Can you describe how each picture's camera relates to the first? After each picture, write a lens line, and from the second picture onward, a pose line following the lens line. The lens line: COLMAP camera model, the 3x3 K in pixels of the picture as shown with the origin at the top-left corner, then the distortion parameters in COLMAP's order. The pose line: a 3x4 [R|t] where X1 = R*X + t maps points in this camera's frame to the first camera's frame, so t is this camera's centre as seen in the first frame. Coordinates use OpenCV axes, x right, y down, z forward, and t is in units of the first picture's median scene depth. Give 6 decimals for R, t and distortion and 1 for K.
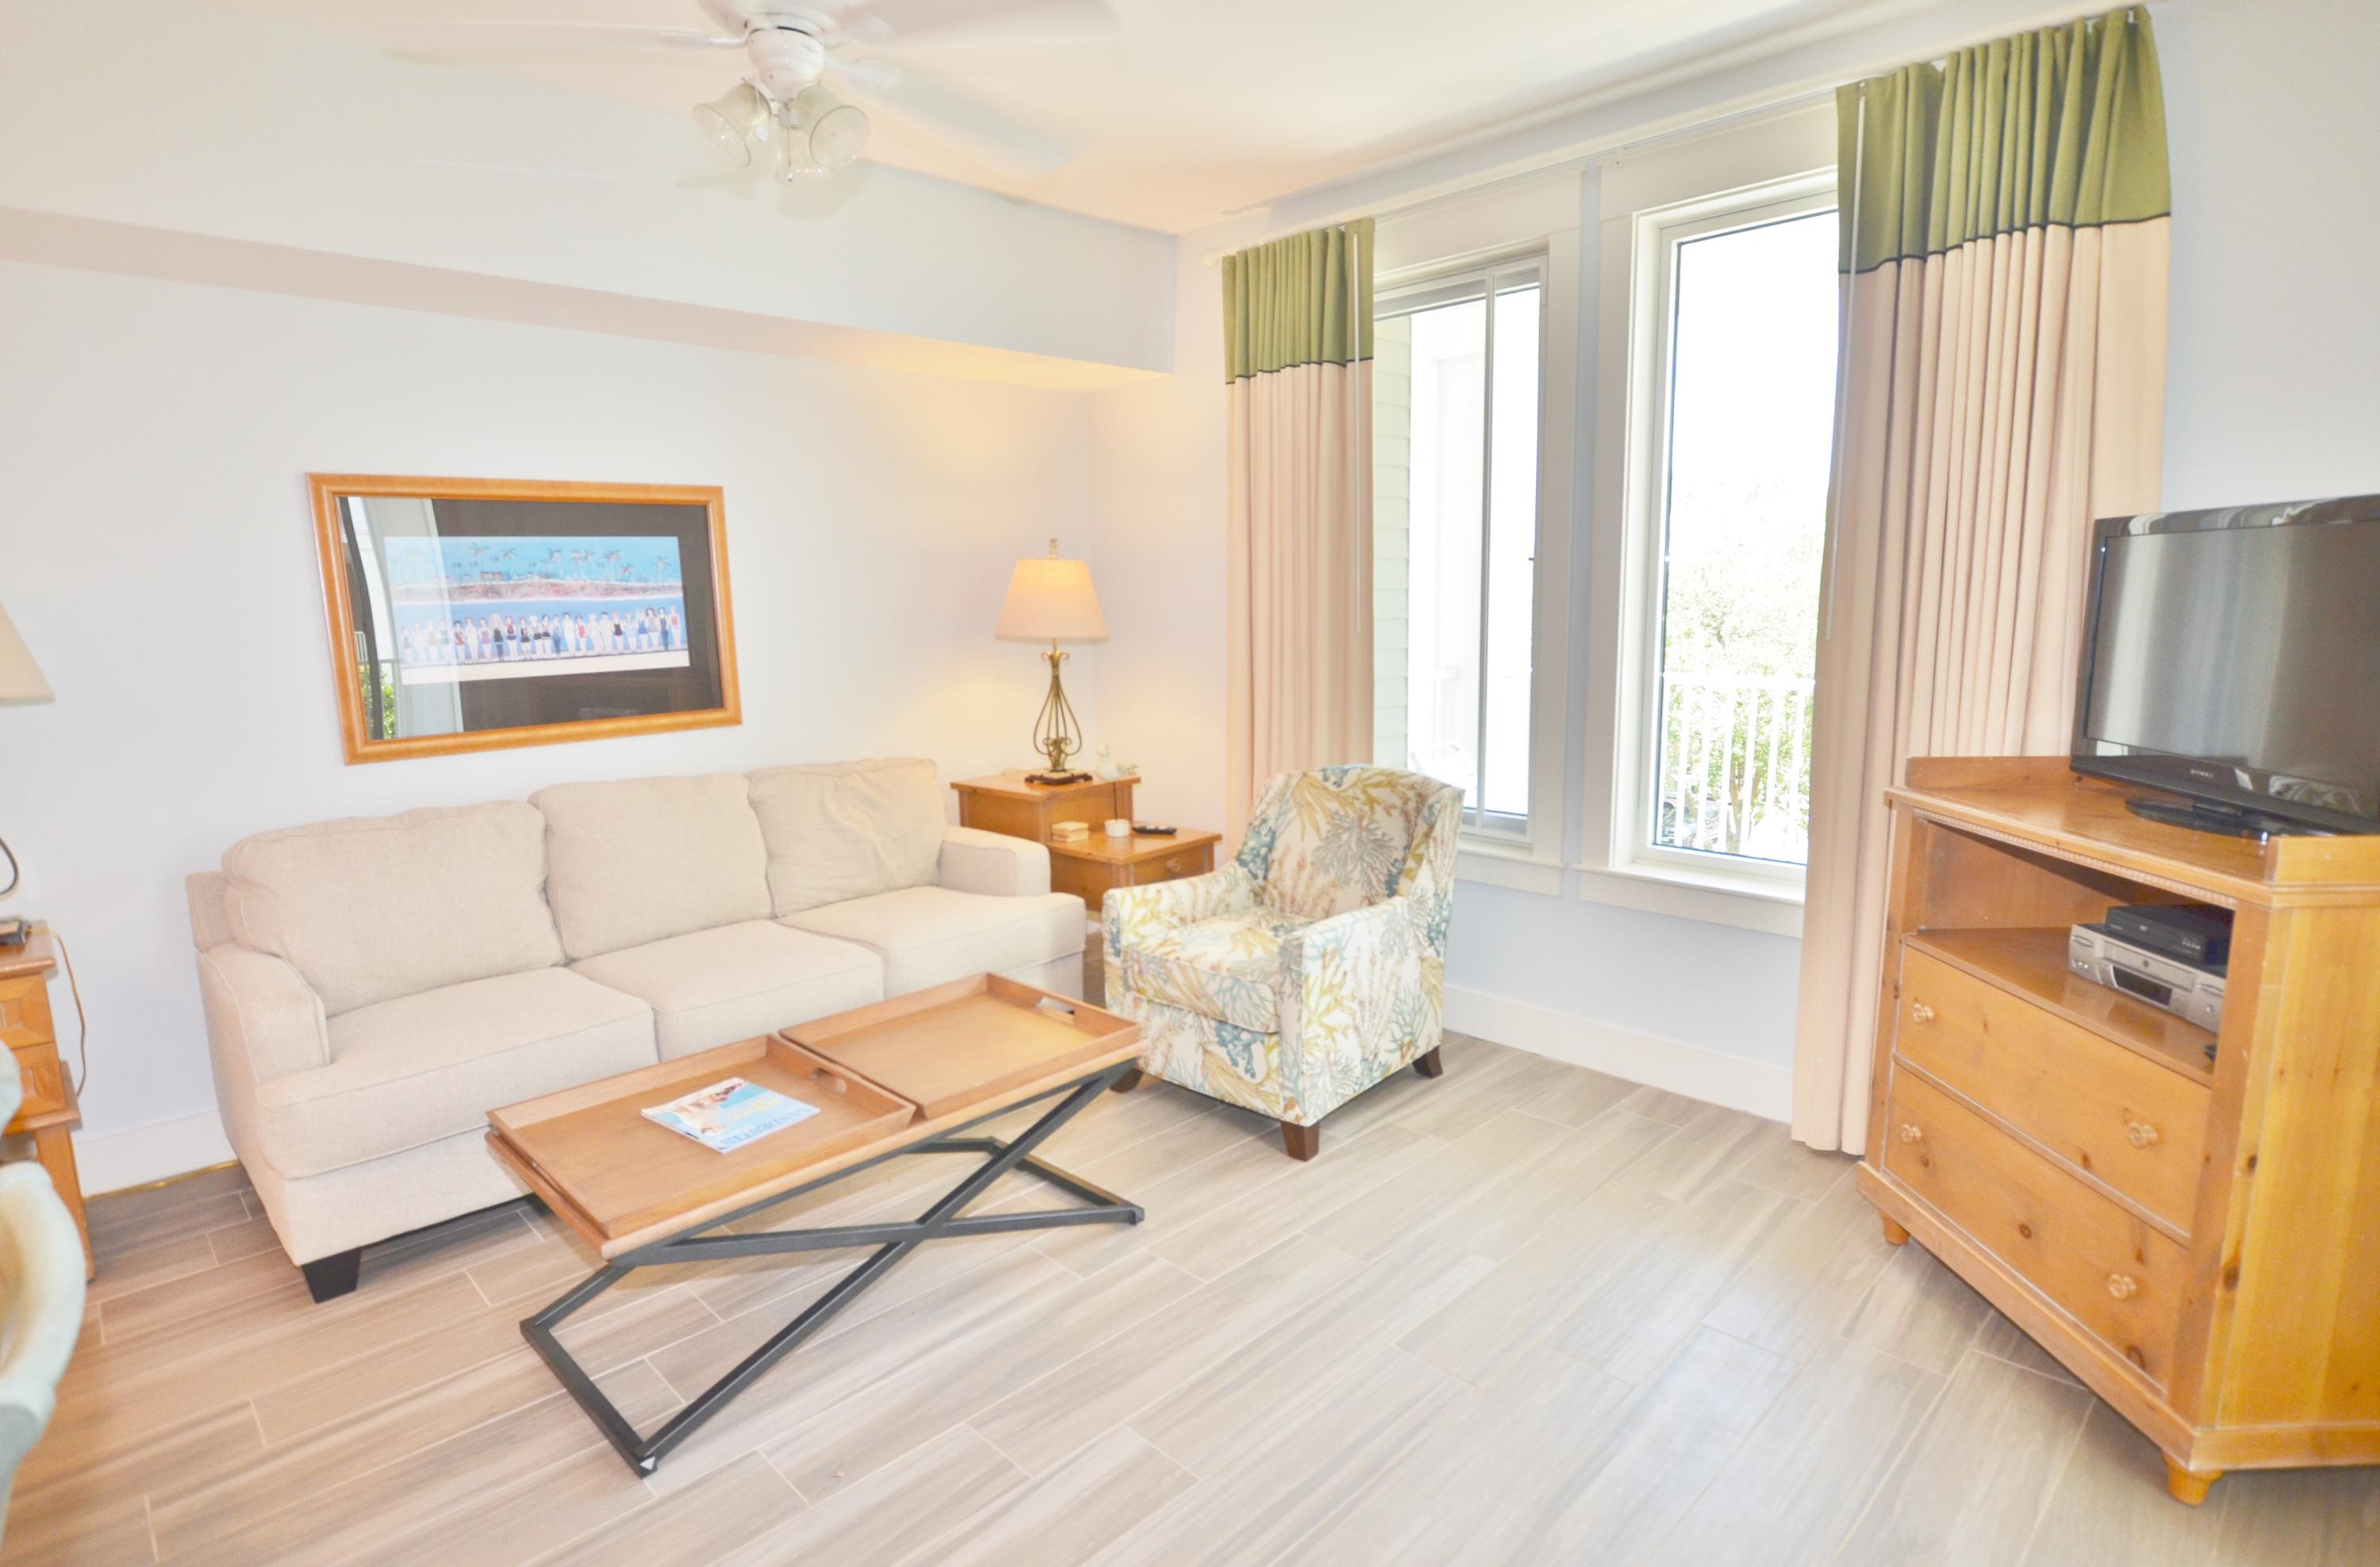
lens RADIAL K [[1241.0, 0, 1184.3], [0, 1241.0, 785.2], [0, 0, 1]] dist [-0.024438, 0.004667]
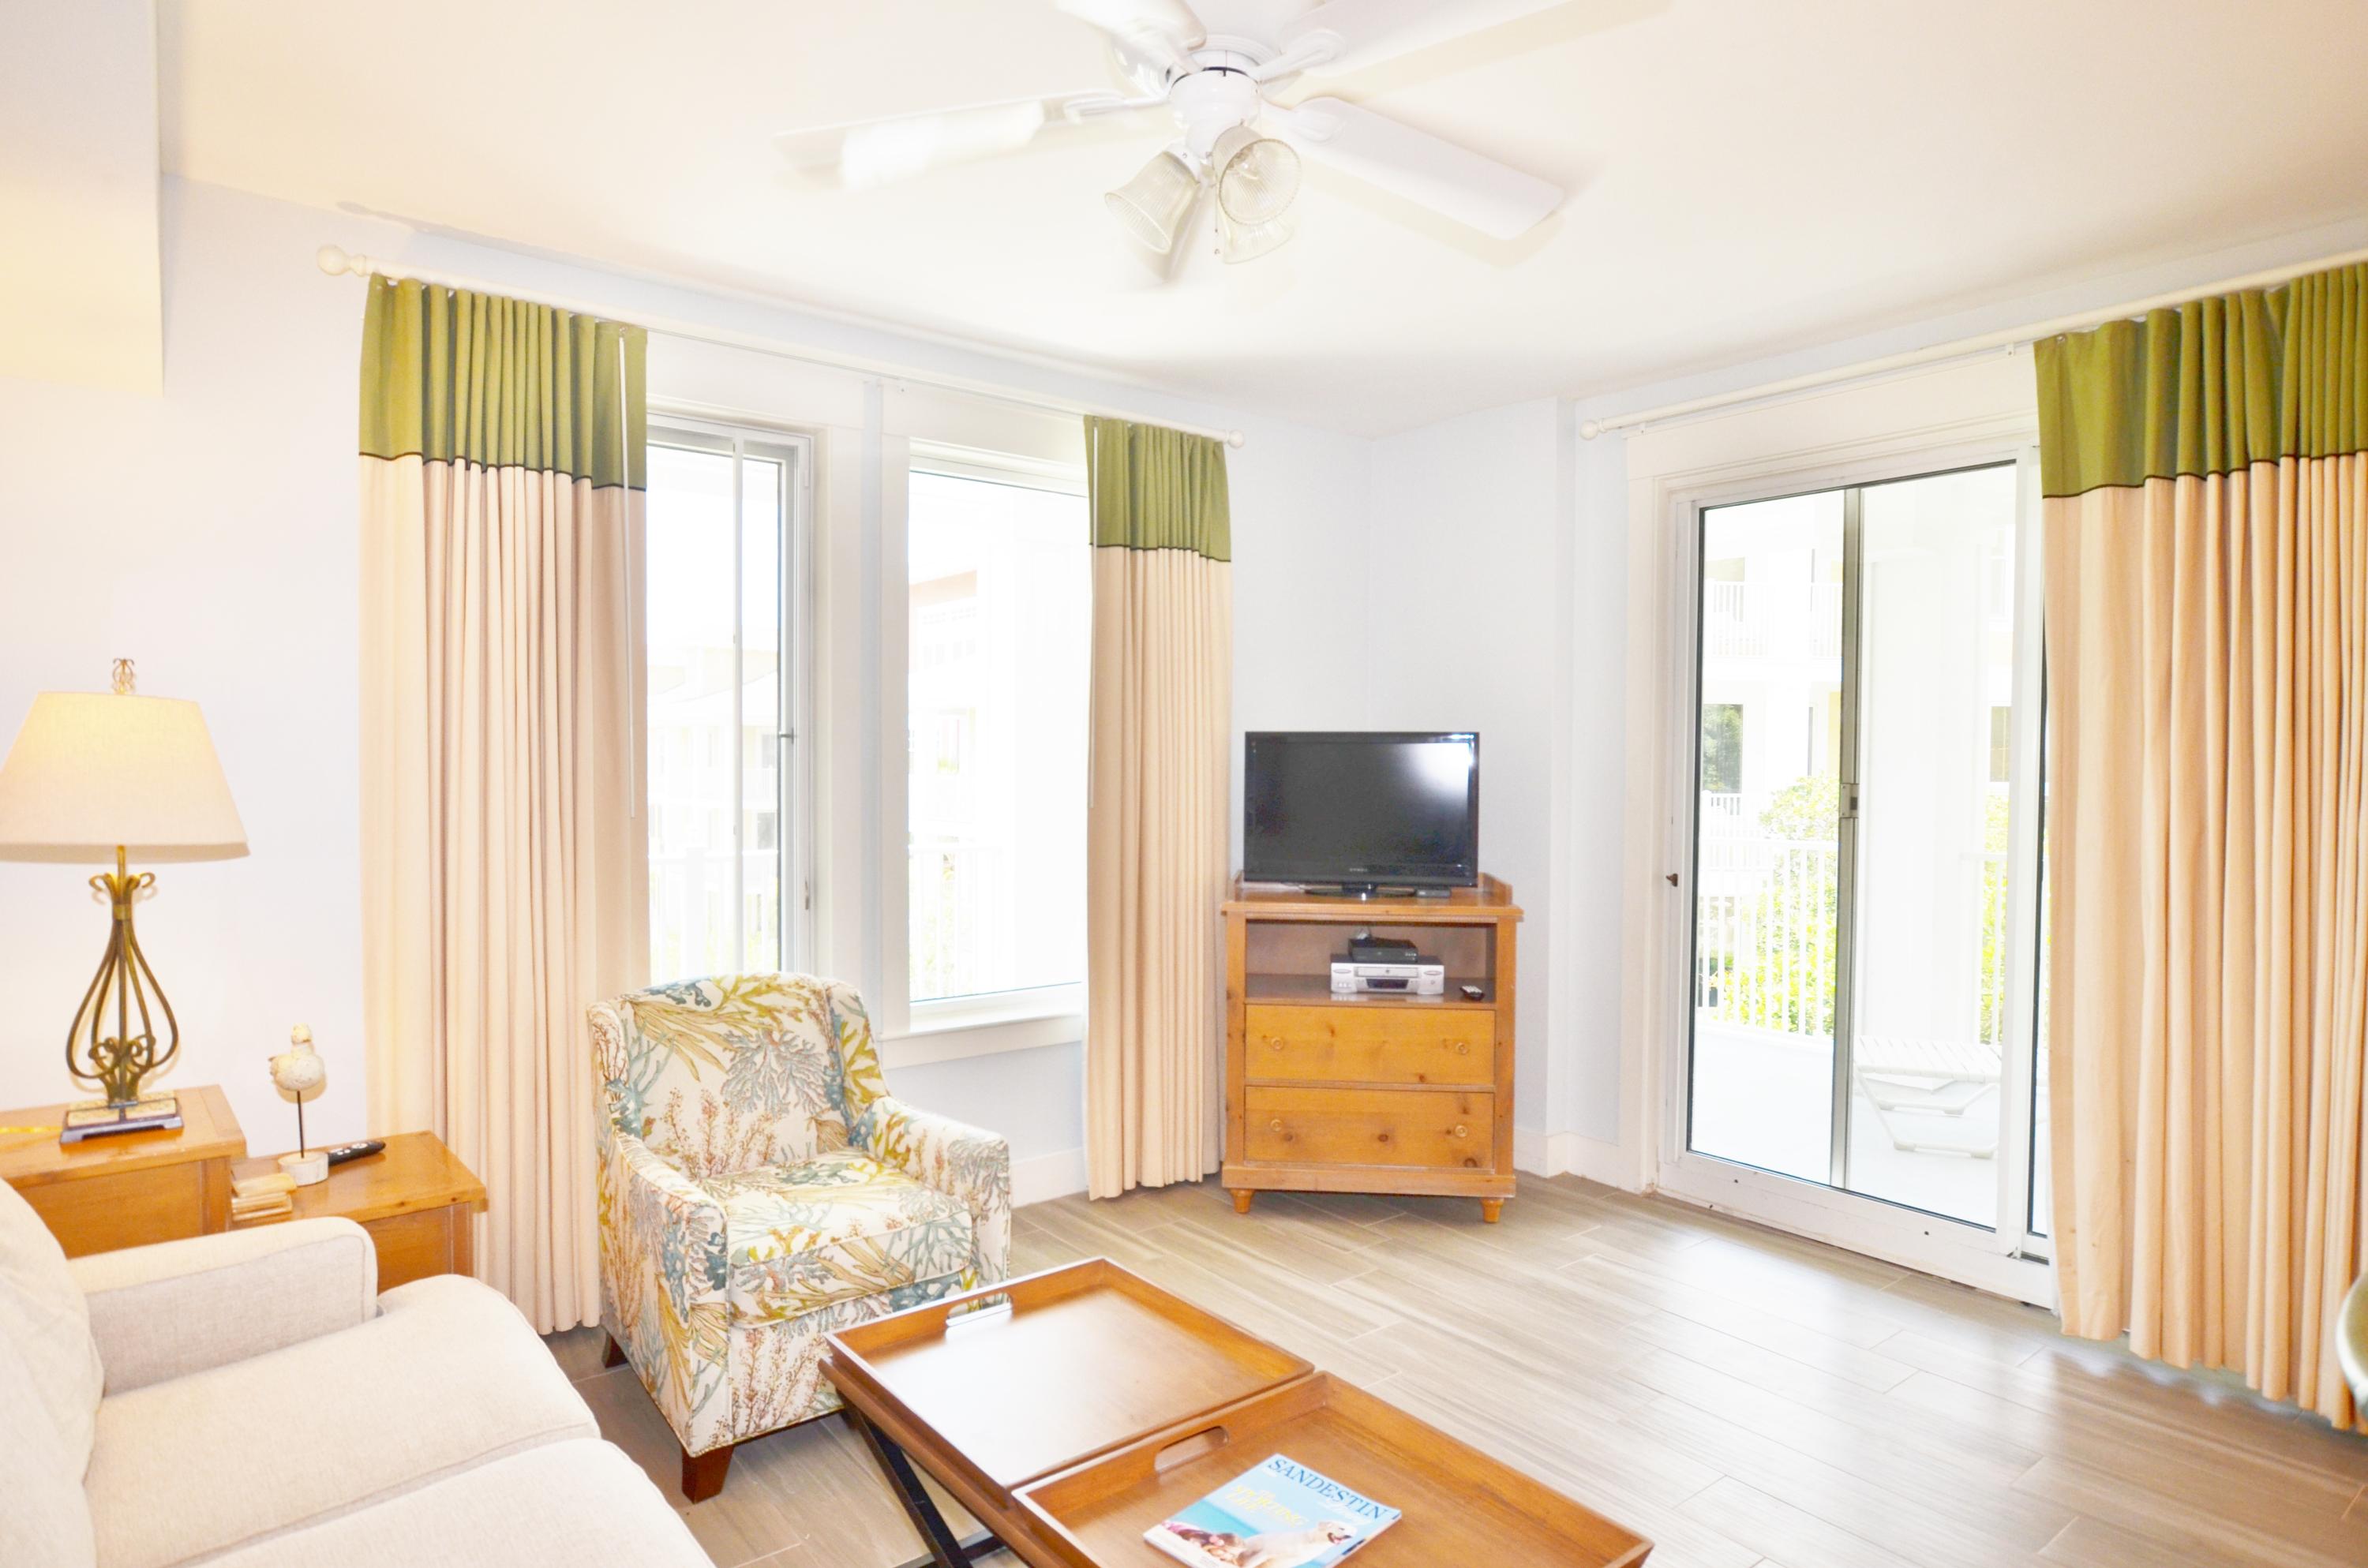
lens RADIAL K [[1311.1, 0, 1178.1], [0, 1311.1, 796.1], [0, 0, 1]] dist [-0.019290, 0.002765]
pose [[0.112692, -0.010353, 0.993576, -0.737899], [0.141948, 0.989857, -0.005785, -0.091729], [-0.983438, 0.141688, 0.113018, 0.623908]]
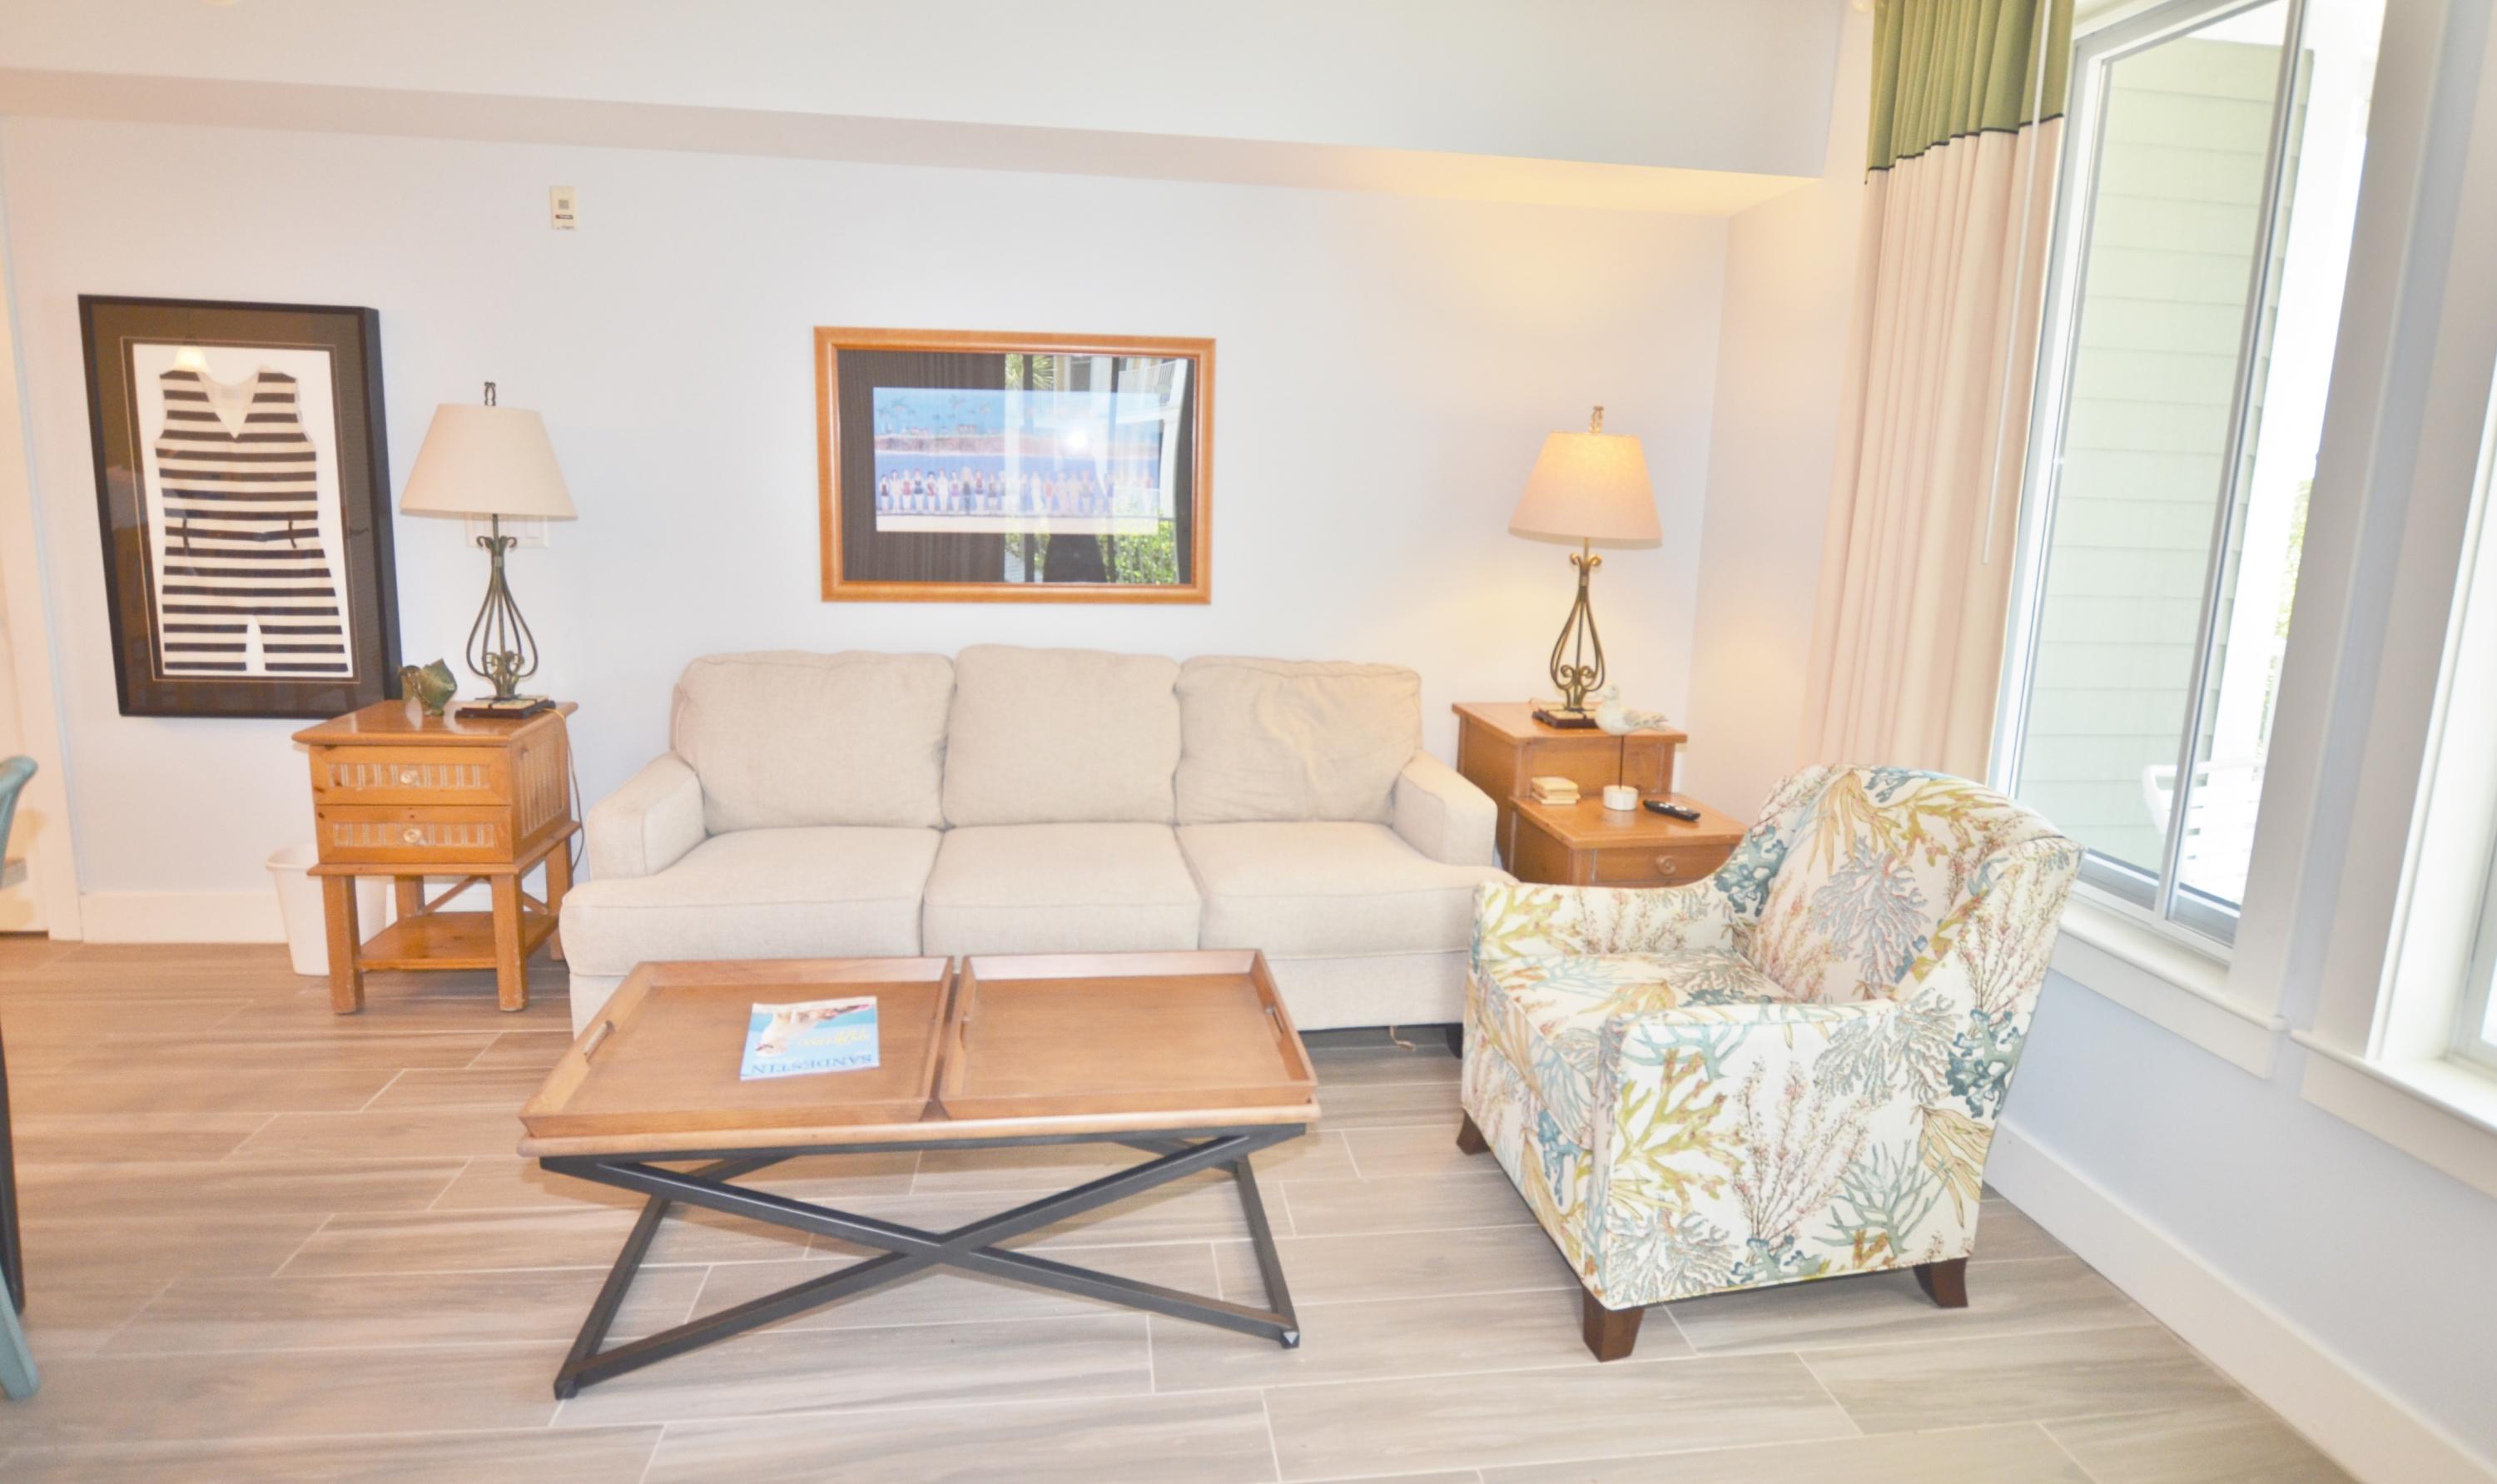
lens RADIAL K [[1320.7, 0, 1243.6], [0, 1320.7, 678.8], [0, 0, 1]] dist [-0.021334, 0.002062]
pose [[0.795362, 0.138036, -0.590208, 0.271083], [-0.138103, 0.989382, 0.045287, -0.049315], [0.590192, 0.045490, 0.805980, 0.280944]]
